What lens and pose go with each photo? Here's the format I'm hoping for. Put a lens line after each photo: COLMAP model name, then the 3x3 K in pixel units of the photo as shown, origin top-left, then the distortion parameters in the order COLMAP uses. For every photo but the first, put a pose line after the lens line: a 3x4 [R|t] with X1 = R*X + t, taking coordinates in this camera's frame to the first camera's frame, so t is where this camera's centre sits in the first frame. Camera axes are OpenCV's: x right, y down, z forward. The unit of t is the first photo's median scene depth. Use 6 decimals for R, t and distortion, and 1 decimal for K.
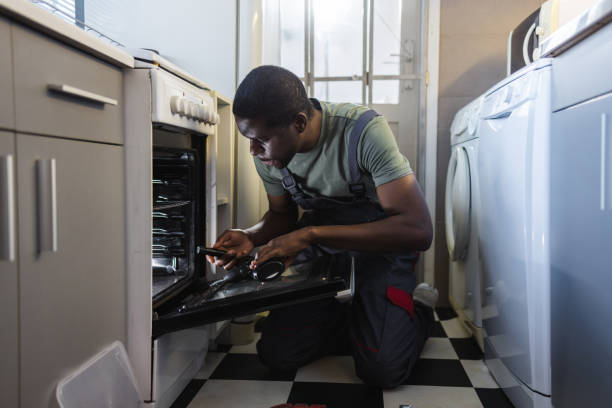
lens RADIAL K [[600.7, 0, 306.0], [0, 600.7, 204.0], [0, 0, 1]] dist [0.099087, -0.017535]
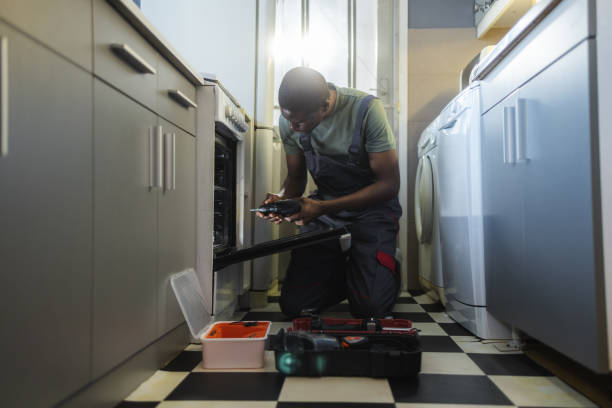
lens RADIAL K [[600.7, 0, 306.0], [0, 600.7, 204.0], [0, 0, 1]] dist [0.099087, -0.017535]
pose [[0.998991, -0.001231, 0.044887, -0.073943], [0.004726, 0.996954, -0.077844, 0.134226], [-0.044655, 0.077977, 0.995955, -0.340437]]
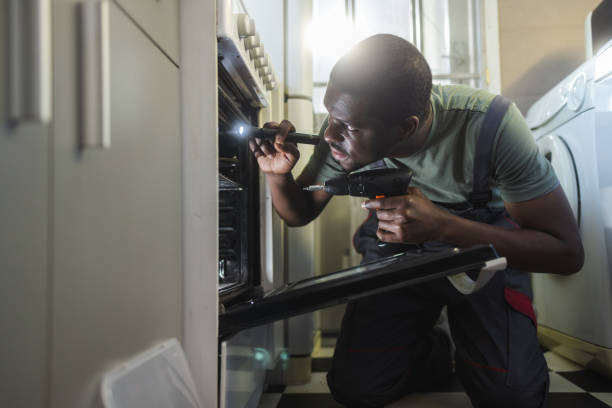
lens RADIAL K [[600.7, 0, 306.0], [0, 600.7, 204.0], [0, 0, 1]] dist [0.099087, -0.017535]
pose [[0.999502, -0.024296, 0.020148, -0.124724], [0.026697, 0.991281, -0.129035, 0.121305], [-0.016838, 0.129509, 0.991435, 0.221170]]
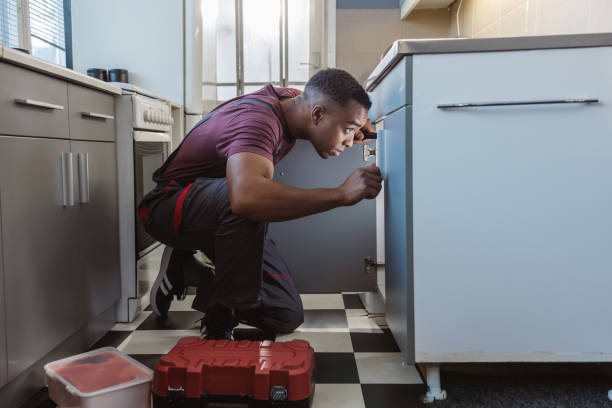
lens RADIAL K [[600.7, 0, 306.0], [0, 600.7, 204.0], [0, 0, 1]] dist [0.099087, -0.017535]
pose [[0.996326, -0.012301, 0.084748, 0.051909], [0.009119, 0.999242, 0.037840, 0.009342], [-0.085150, -0.036929, 0.995684, -0.506465]]
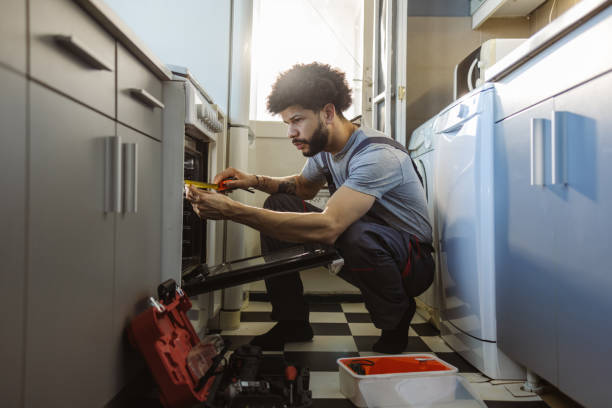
lens RADIAL K [[617.2, 0, 306.0], [0, 617.2, 204.0], [0, 0, 1]] dist [0.104275, -0.014172]
pose [[0.994732, 0.009563, 0.102058, -0.101442], [-0.003884, 0.998440, -0.055700, 0.073905], [-0.102431, 0.055011, 0.993218, -0.210199]]
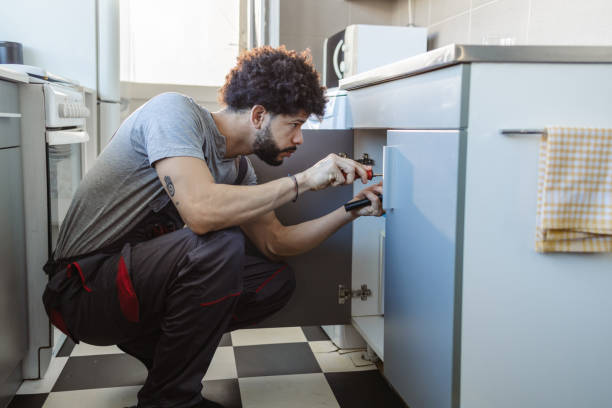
lens RADIAL K [[600.7, 0, 306.0], [0, 600.7, 204.0], [0, 0, 1]] dist [0.099087, -0.017535]
pose [[0.961741, -0.018503, 0.273333, -0.064774], [-0.004534, 0.996505, 0.083413, -0.064020], [-0.273921, -0.081461, 0.958296, -0.268577]]
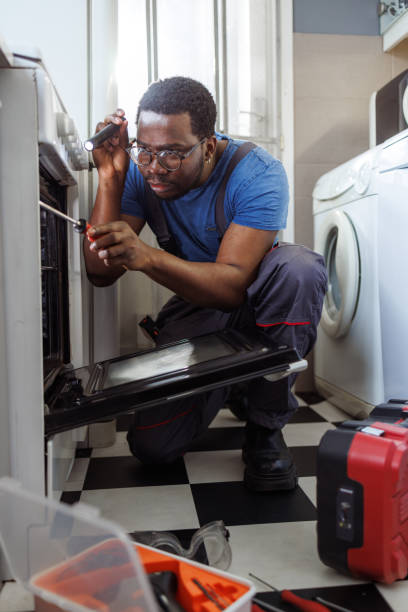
lens RADIAL K [[606.9, 0, 204.0], [0, 606.9, 306.0], [0, 0, 1]] dist [0.011013, -0.003672]
pose [[0.978520, -0.027666, 0.204289, -0.160488], [0.027411, 0.999616, 0.004080, 0.047131], [-0.204323, 0.001608, 0.978902, 0.183999]]
